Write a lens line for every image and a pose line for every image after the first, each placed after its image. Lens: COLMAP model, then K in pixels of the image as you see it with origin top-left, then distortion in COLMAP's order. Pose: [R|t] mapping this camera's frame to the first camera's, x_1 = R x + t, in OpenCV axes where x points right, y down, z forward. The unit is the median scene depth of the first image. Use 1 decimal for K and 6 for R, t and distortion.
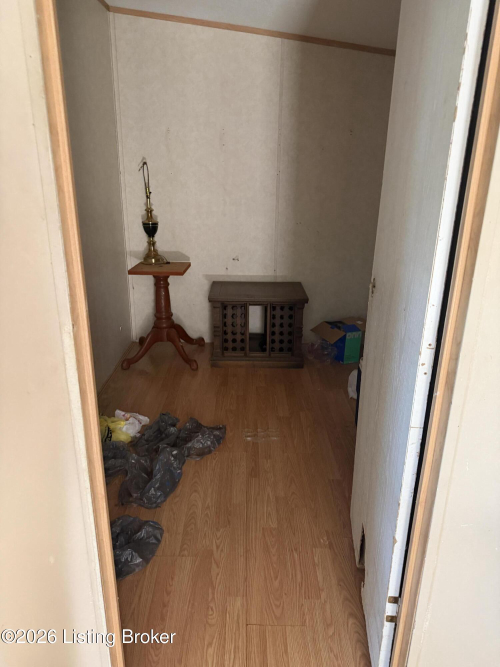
lens RADIAL K [[468.6, 0, 250.1], [0, 468.6, 332.3], [0, 0, 1]] dist [0.007074, -0.003319]
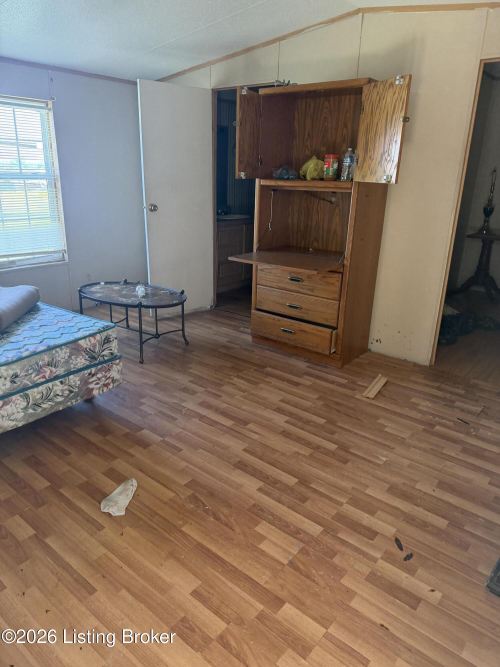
lens RADIAL K [[468.6, 0, 250.3], [0, 468.6, 333.4], [0, 0, 1]] dist [0.007074, -0.003319]
pose [[0.778081, 0.211660, -0.591431, 0.184964], [-0.219931, 0.973721, 0.059133, 0.259088], [0.588405, 0.084064, 0.804184, -0.704388]]
